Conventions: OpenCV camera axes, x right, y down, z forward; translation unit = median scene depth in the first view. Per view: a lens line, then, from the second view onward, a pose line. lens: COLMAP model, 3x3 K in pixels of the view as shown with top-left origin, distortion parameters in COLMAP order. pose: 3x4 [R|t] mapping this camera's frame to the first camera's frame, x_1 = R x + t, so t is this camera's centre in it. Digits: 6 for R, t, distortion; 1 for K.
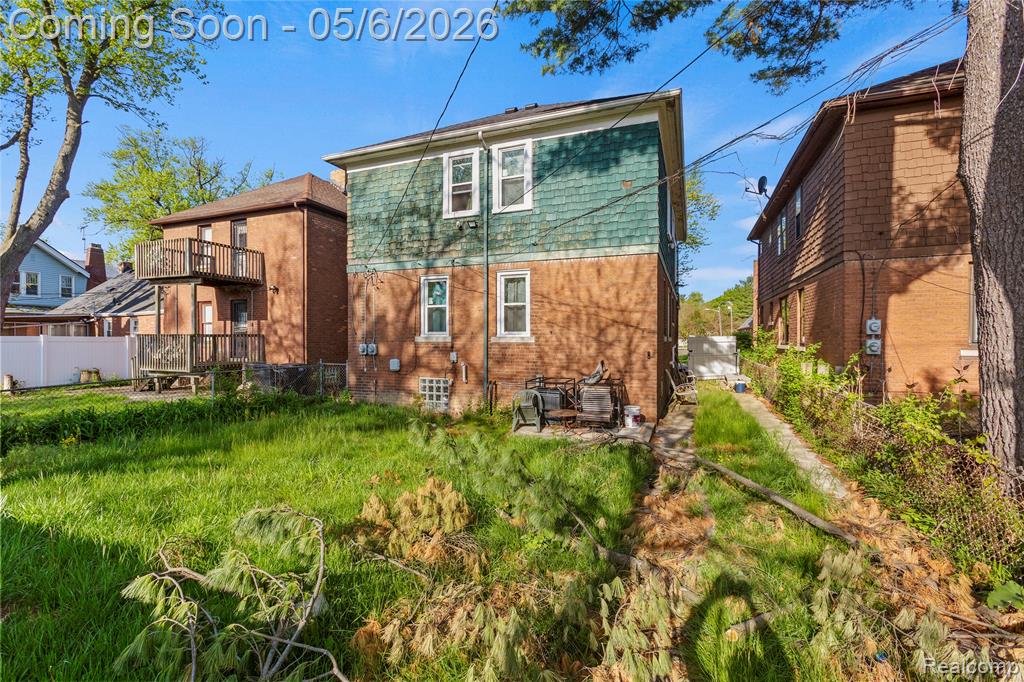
lens RADIAL K [[458.5, 0, 510.4], [0, 458.5, 346.0], [0, 0, 1]] dist [-0.004827, 0.000991]
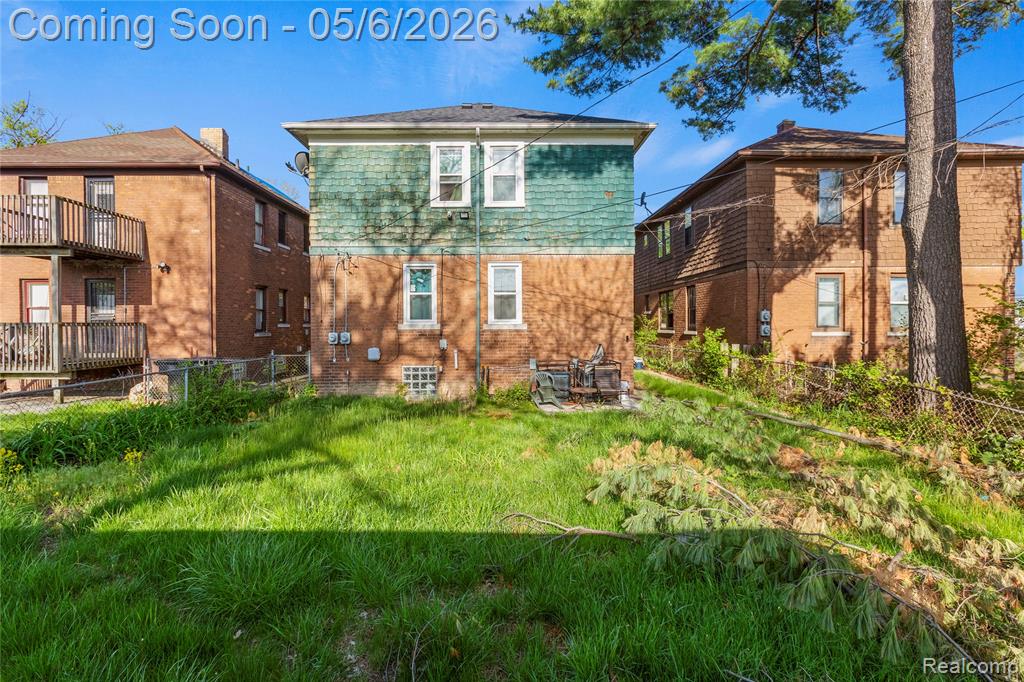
lens RADIAL K [[458.5, 0, 514.9], [0, 458.5, 332.5], [0, 0, 1]] dist [-0.004827, 0.000991]
pose [[0.921031, -0.011560, 0.389317, -0.386501], [0.011890, 0.999928, 0.001560, -0.001129], [-0.389307, 0.003192, 0.921103, 0.003423]]
